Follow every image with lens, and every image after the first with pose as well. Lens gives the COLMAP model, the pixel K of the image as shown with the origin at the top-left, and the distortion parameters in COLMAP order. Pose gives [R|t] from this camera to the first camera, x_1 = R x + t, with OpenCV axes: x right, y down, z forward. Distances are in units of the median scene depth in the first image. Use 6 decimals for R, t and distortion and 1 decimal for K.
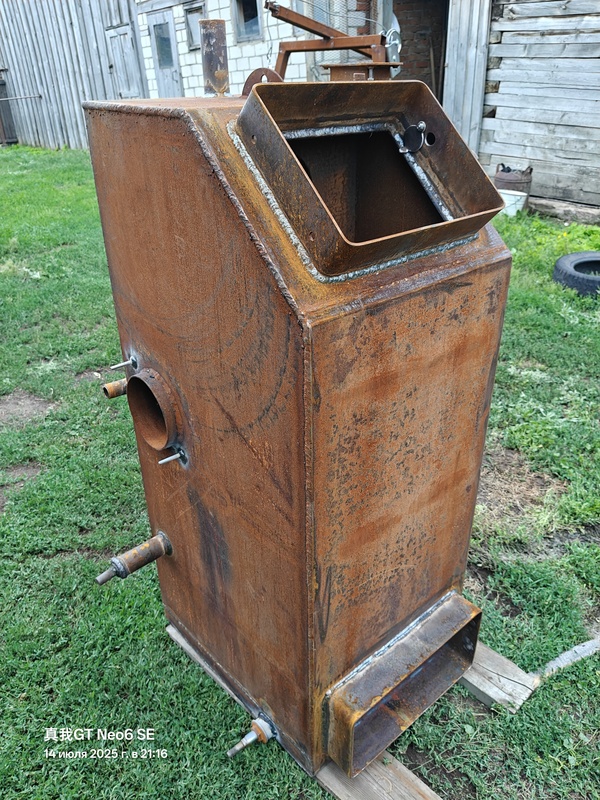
lens RADIAL K [[596.0, 0, 300.8], [0, 596.0, 402.0], [0, 0, 1]] dist [-0.013626, -0.007343]
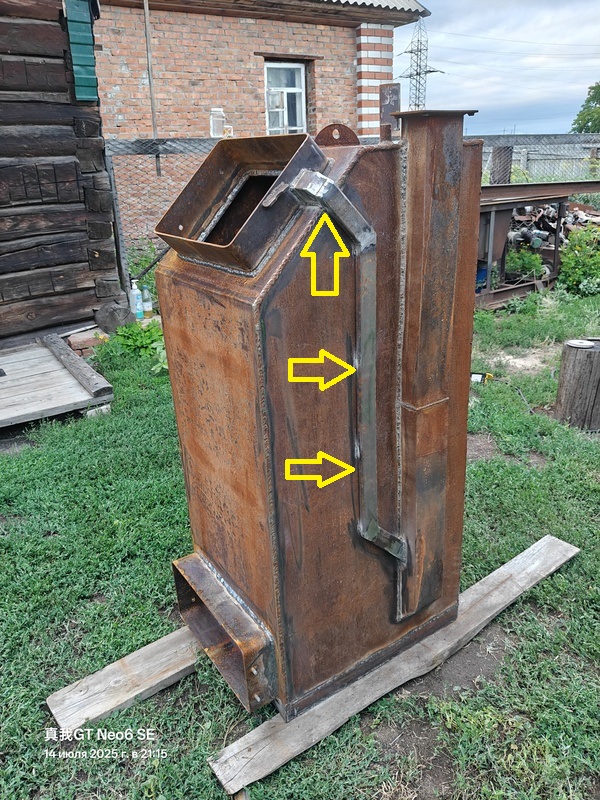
lens RADIAL K [[596.0, 0, 300.3], [0, 596.0, 397.8], [0, 0, 1]] dist [-0.013626, -0.007343]
pose [[-0.105561, 0.413737, -0.904256, 1.124161], [-0.435055, 0.798477, 0.416127, -0.488343], [0.894195, 0.437328, 0.095710, 0.896373]]
